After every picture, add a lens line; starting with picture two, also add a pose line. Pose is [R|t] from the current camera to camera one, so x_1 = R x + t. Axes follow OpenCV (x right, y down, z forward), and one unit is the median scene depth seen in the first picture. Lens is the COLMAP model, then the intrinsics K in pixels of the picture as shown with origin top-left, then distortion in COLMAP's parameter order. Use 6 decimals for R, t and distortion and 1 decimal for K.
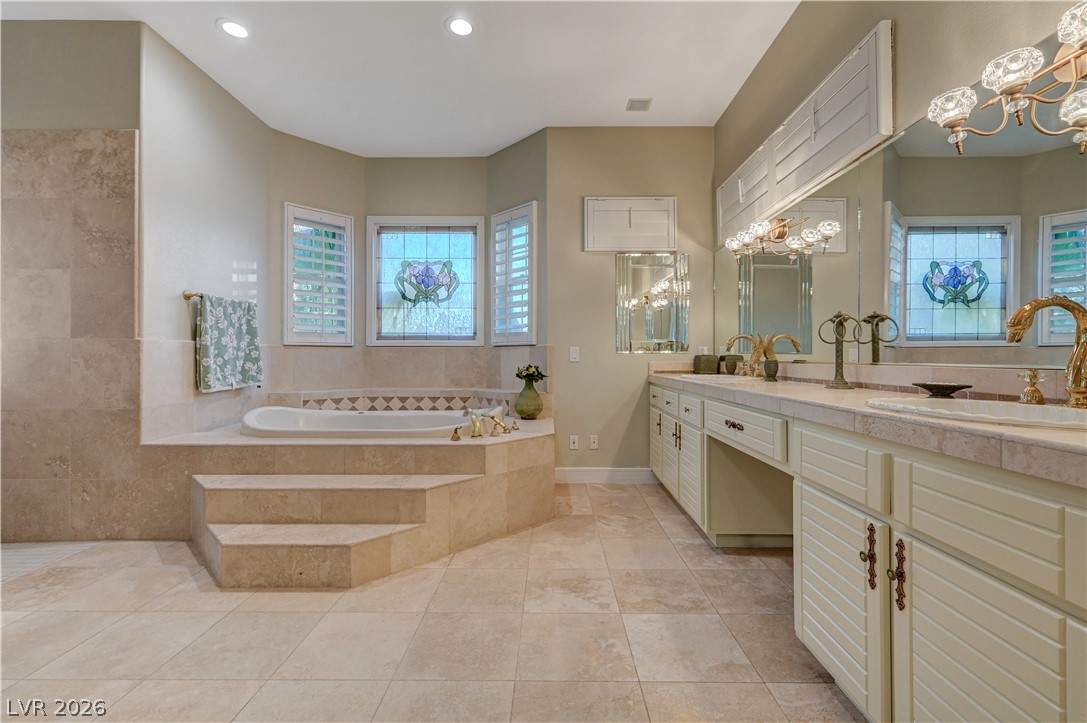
lens RADIAL K [[434.0, 0, 547.3], [0, 434.0, 360.0], [0, 0, 1]] dist [-0.001086, 0.000058]
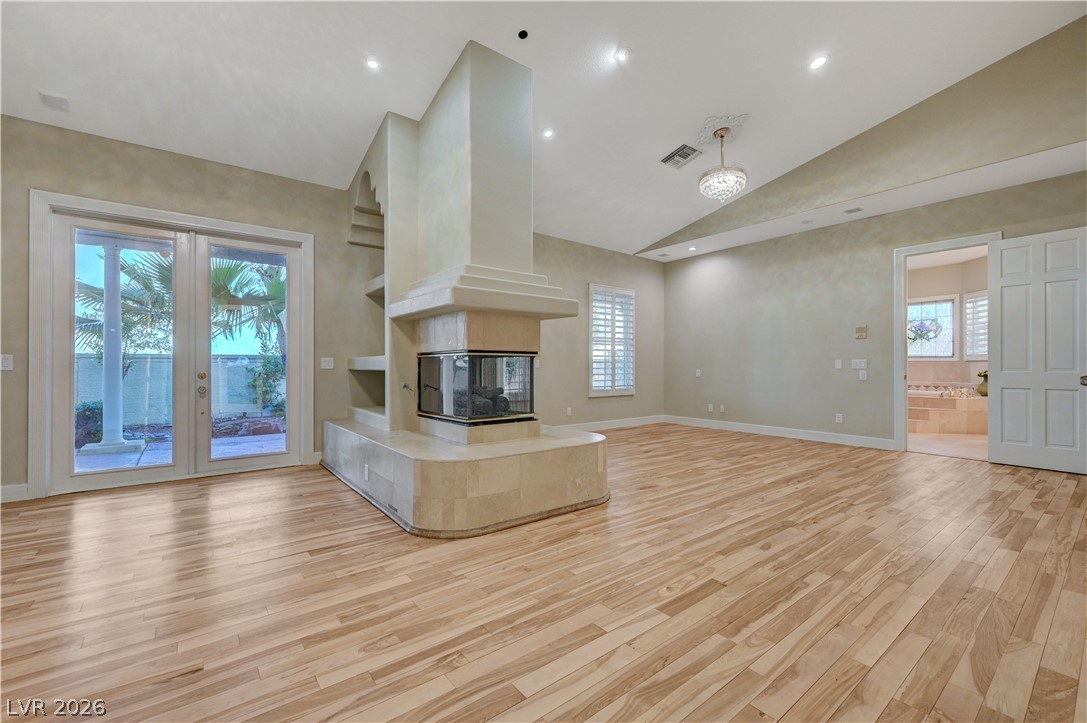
lens RADIAL K [[434.0, 0, 551.7], [0, 434.0, 364.0], [0, 0, 1]] dist [-0.001086, 0.000058]
pose [[0.597414, -0.002436, -0.801929, 0.324928], [-0.003888, 0.999975, -0.005935, -0.000066], [0.801923, 0.006664, 0.597390, -1.645602]]
